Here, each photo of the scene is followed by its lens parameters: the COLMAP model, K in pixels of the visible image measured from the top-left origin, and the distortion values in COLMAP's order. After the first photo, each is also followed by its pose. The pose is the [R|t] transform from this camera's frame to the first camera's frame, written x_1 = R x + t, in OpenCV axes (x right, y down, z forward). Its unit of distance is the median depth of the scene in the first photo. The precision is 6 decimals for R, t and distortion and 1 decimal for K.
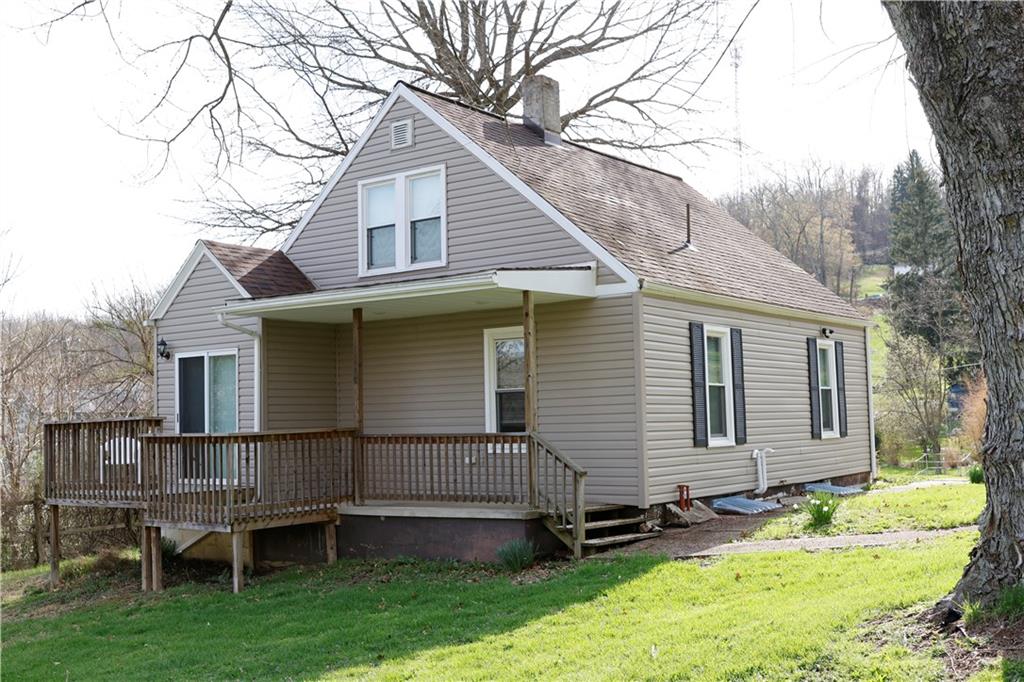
lens RADIAL K [[1126.7, 0, 512.0], [0, 1126.7, 336.4], [0, 0, 1]] dist [-0.095805, 0.000000]
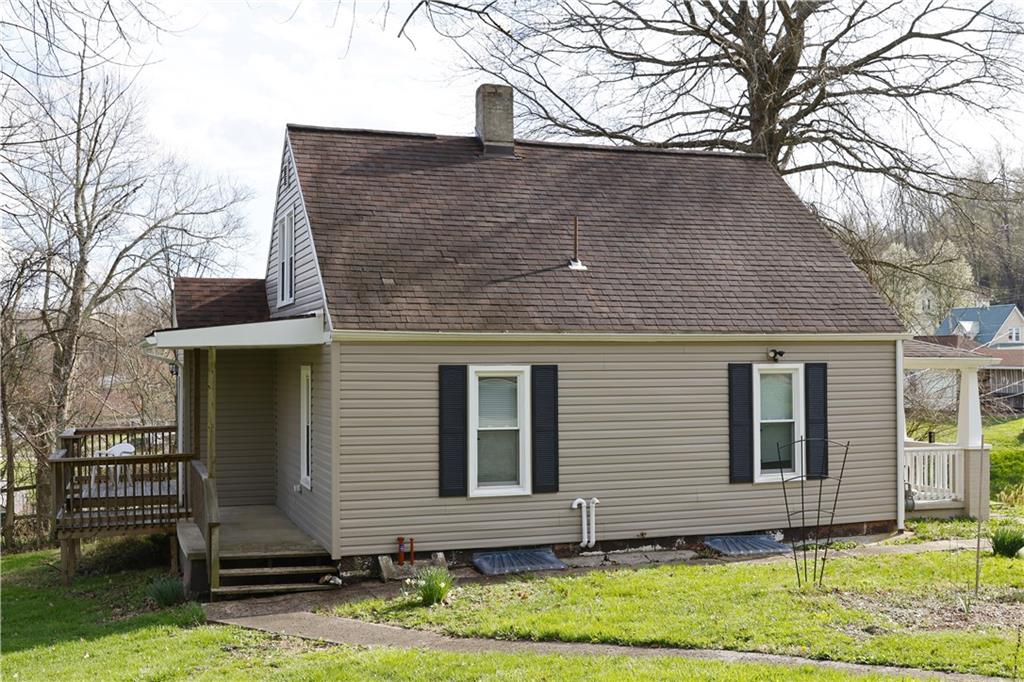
lens RADIAL K [[1126.7, 0, 507.0], [0, 1126.7, 340.9], [0, 0, 1]] dist [-0.095805, 0.000000]
pose [[0.816005, 0.008096, -0.577988, 0.715109], [0.032359, 0.997694, 0.059661, -0.083430], [0.577138, -0.067387, 0.813862, 0.252239]]
